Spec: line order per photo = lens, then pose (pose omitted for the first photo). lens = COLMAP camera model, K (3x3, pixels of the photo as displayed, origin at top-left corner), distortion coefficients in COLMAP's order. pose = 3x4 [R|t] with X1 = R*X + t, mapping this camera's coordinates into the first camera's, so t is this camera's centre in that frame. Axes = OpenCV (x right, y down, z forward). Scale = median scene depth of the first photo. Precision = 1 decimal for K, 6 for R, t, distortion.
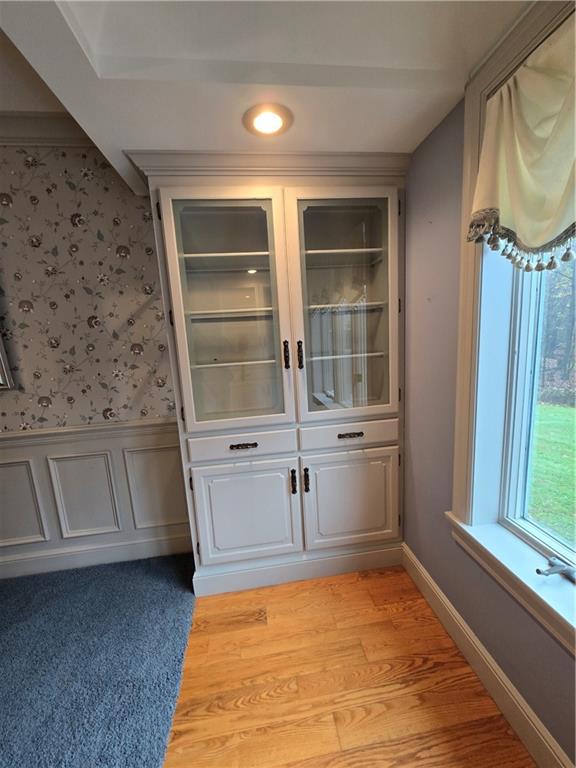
lens RADIAL K [[312.5, 0, 286.9], [0, 312.5, 384.9], [0, 0, 1]] dist [-0.004128, -0.000835]
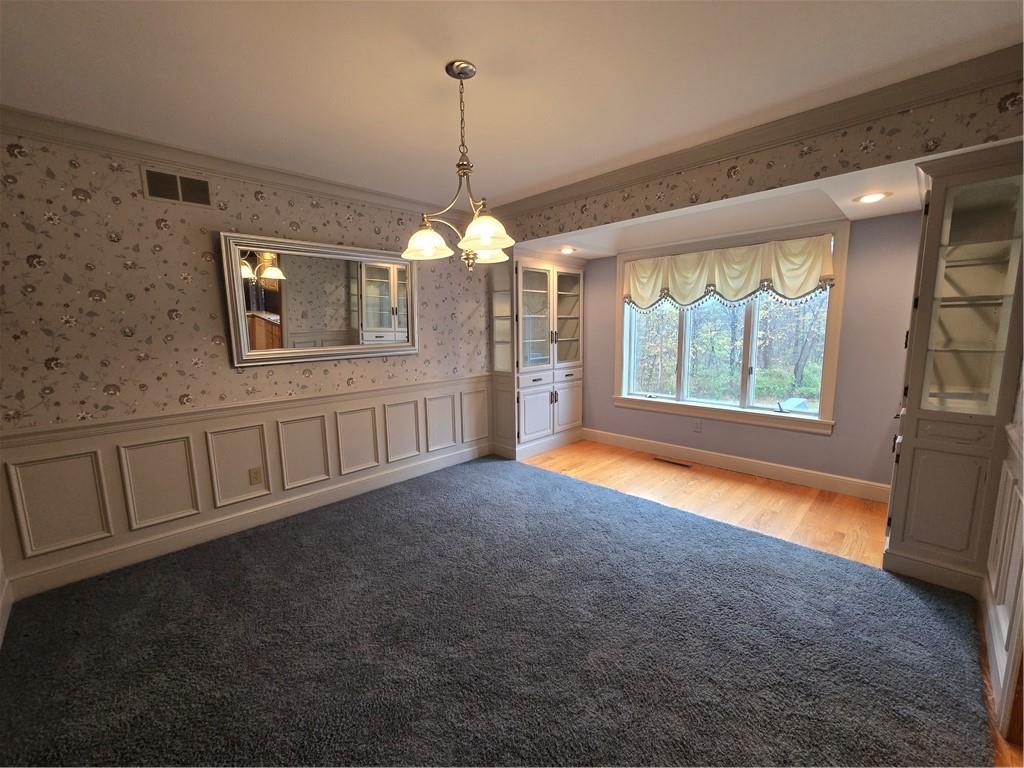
lens RADIAL K [[416.7, 0, 511.3], [0, 416.7, 385.6], [0, 0, 1]] dist [-0.004128, -0.000835]
pose [[0.794640, -0.040206, 0.605748, -1.992591], [0.072446, 0.996955, -0.028866, 0.305150], [-0.602742, 0.066822, 0.795133, -1.132284]]
